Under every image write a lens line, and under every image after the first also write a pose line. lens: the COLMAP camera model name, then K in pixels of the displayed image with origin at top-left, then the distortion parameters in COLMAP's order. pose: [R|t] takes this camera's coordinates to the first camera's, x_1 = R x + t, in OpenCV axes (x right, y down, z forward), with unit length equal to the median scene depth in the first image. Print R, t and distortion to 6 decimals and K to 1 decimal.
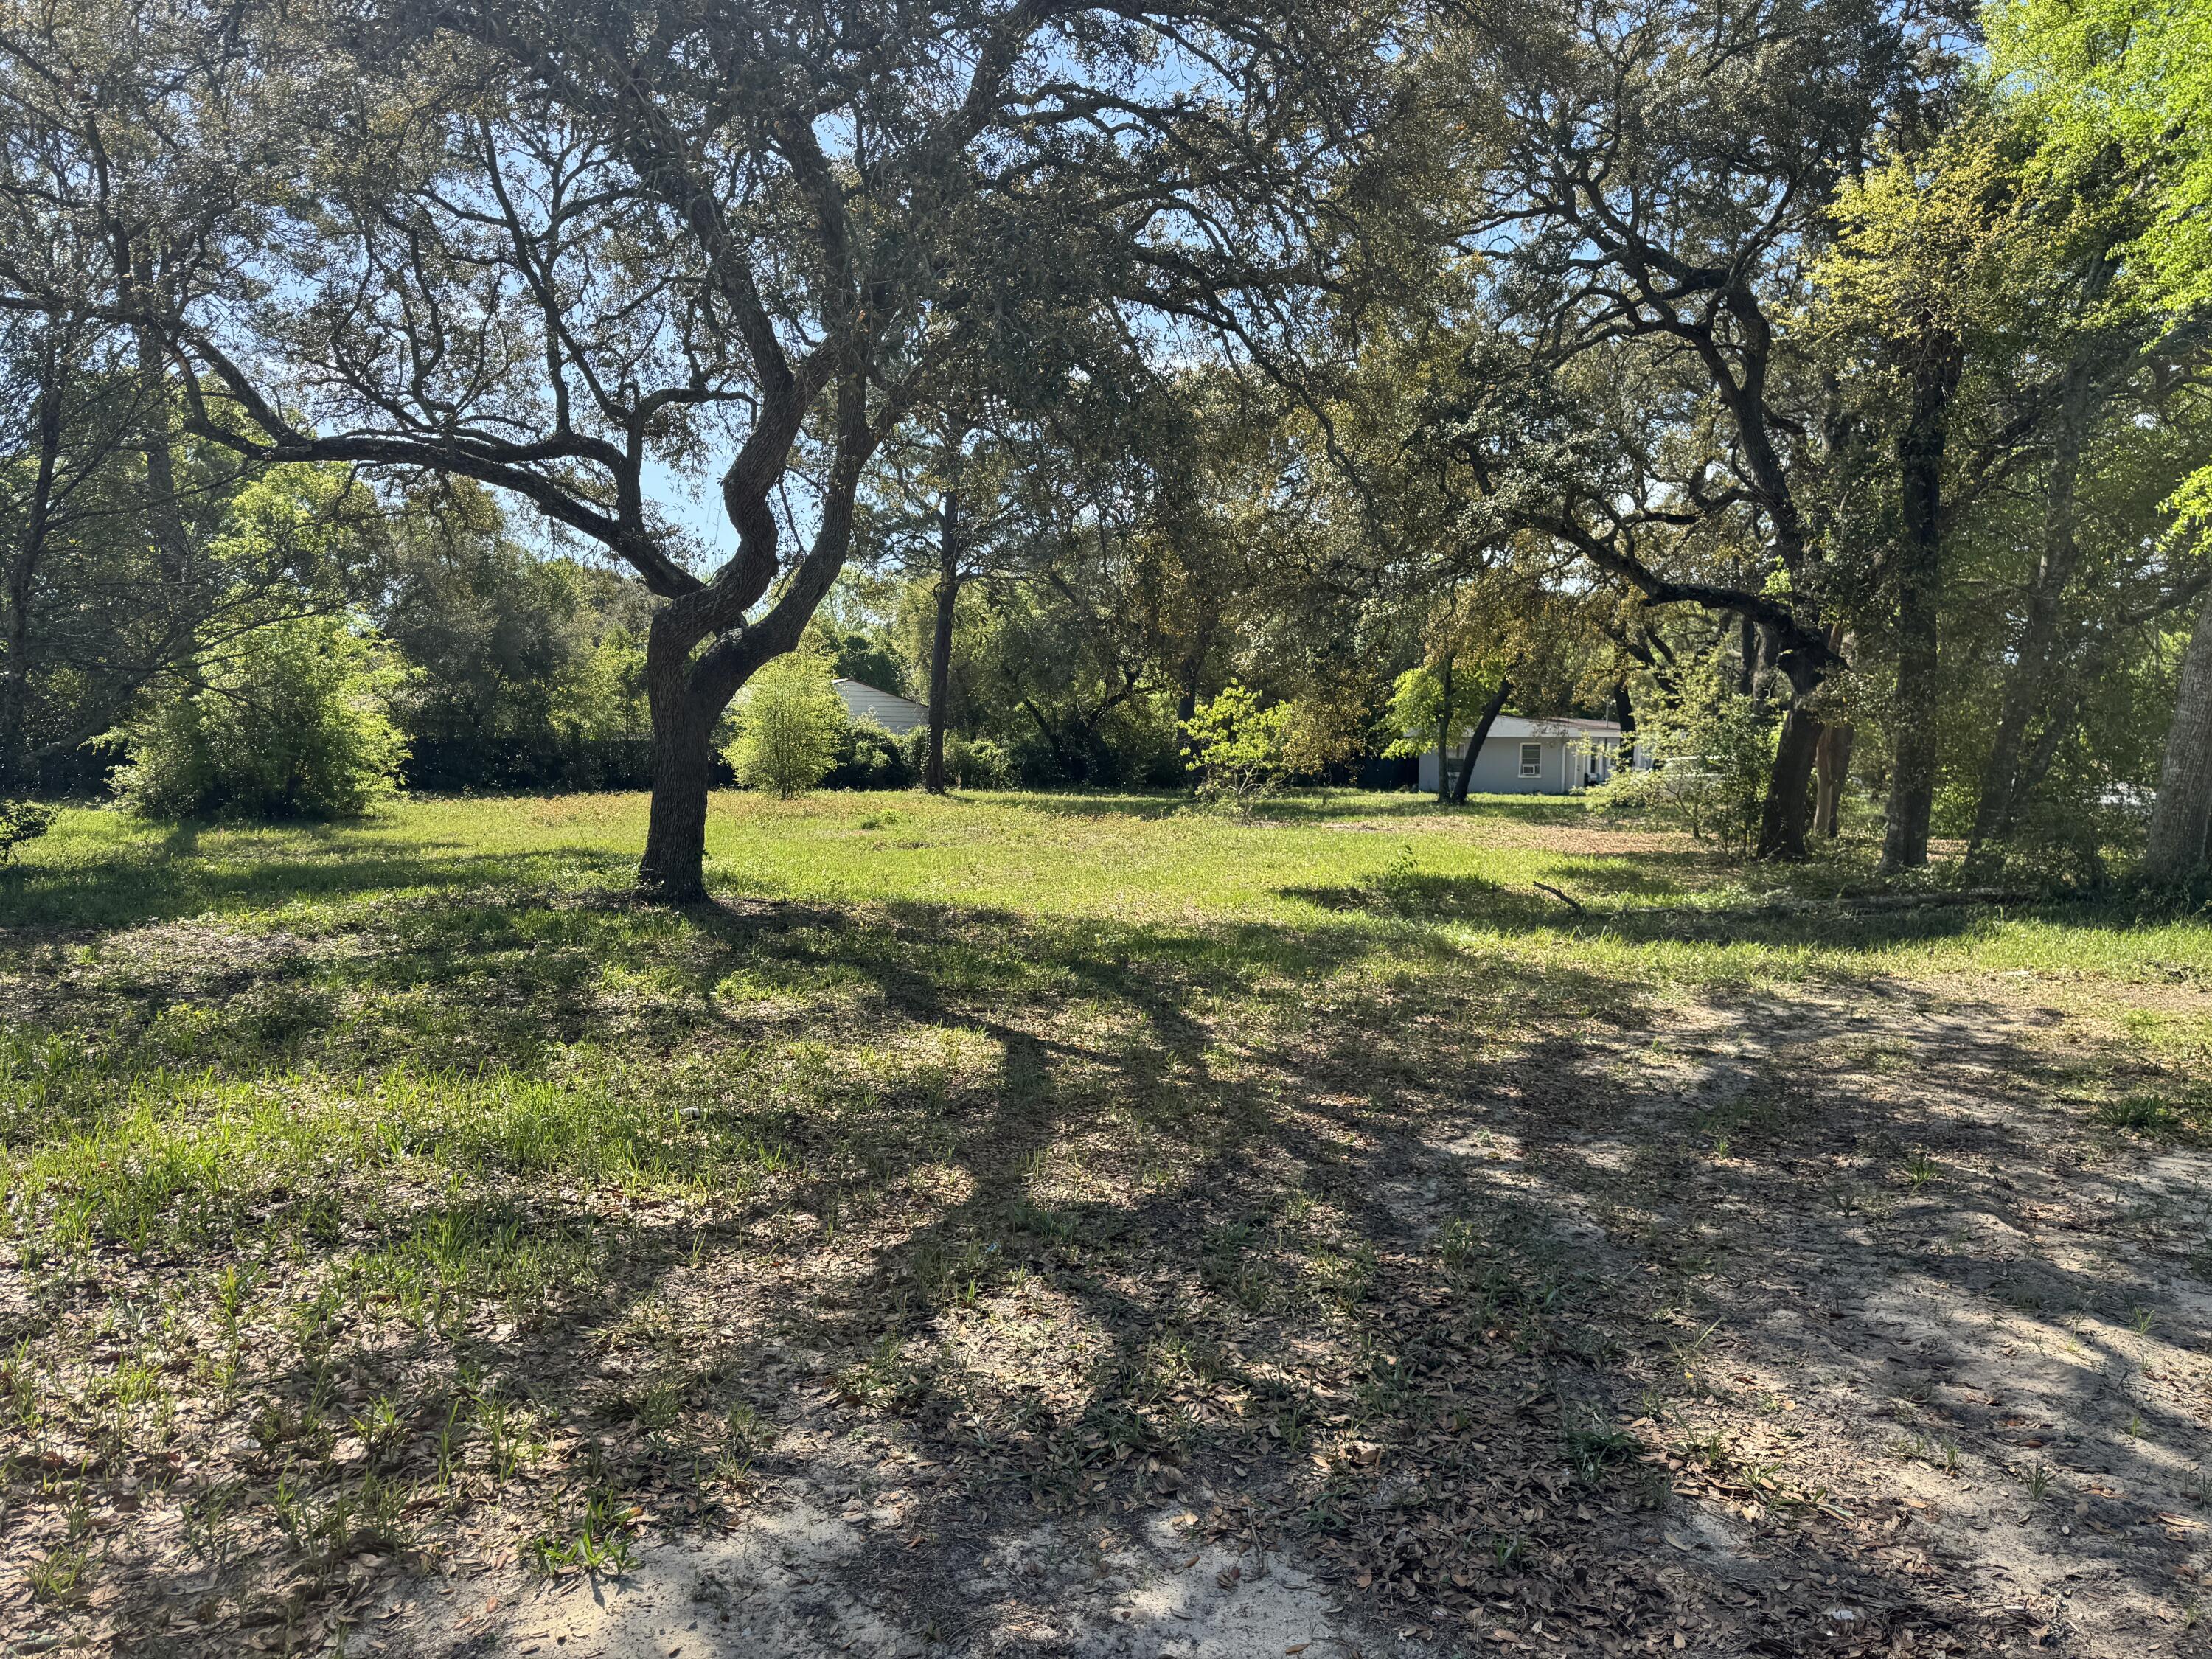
lens RADIAL K [[1528.1, 0, 1097.7], [0, 1528.1, 918.9], [0, 0, 1]] dist [0.049178, -0.058498]
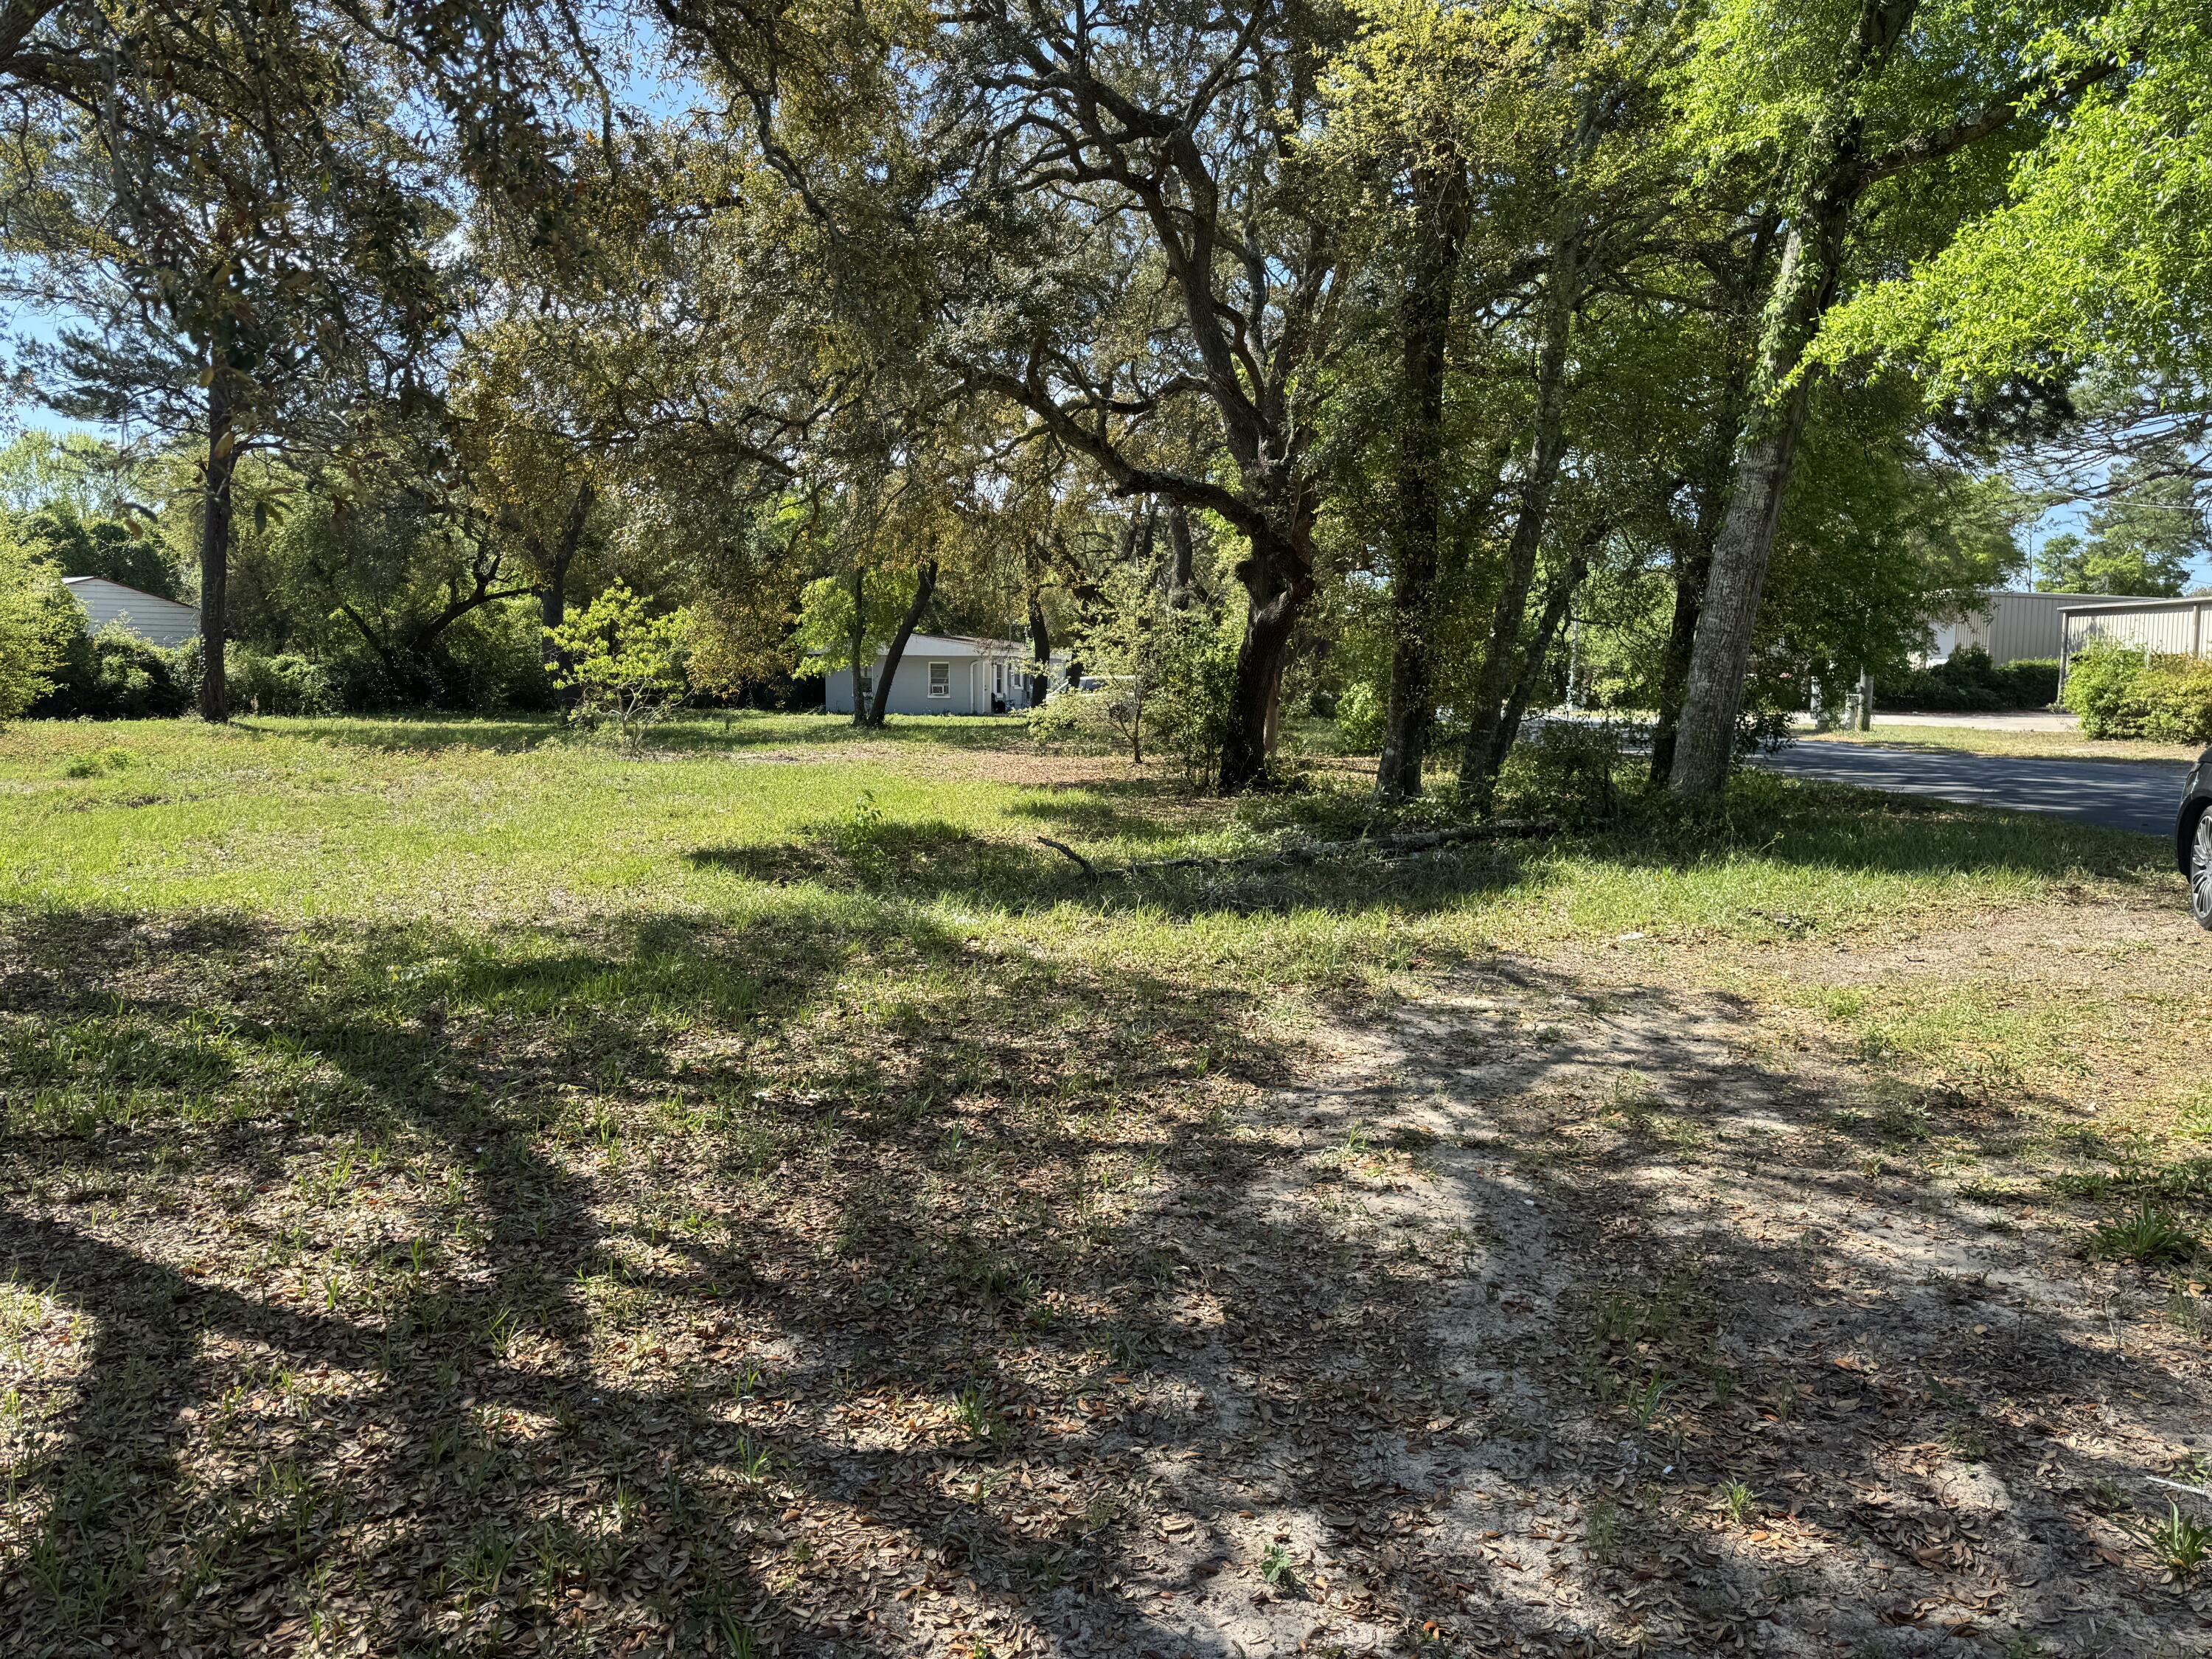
lens RADIAL K [[1528.1, 0, 1101.7], [0, 1528.1, 839.7], [0, 0, 1]] dist [0.049178, -0.058498]
pose [[0.924030, -0.043709, 0.379814, 0.017989], [0.043439, 0.999013, 0.009285, -0.020299], [-0.379845, 0.007919, 0.925016, 0.203945]]
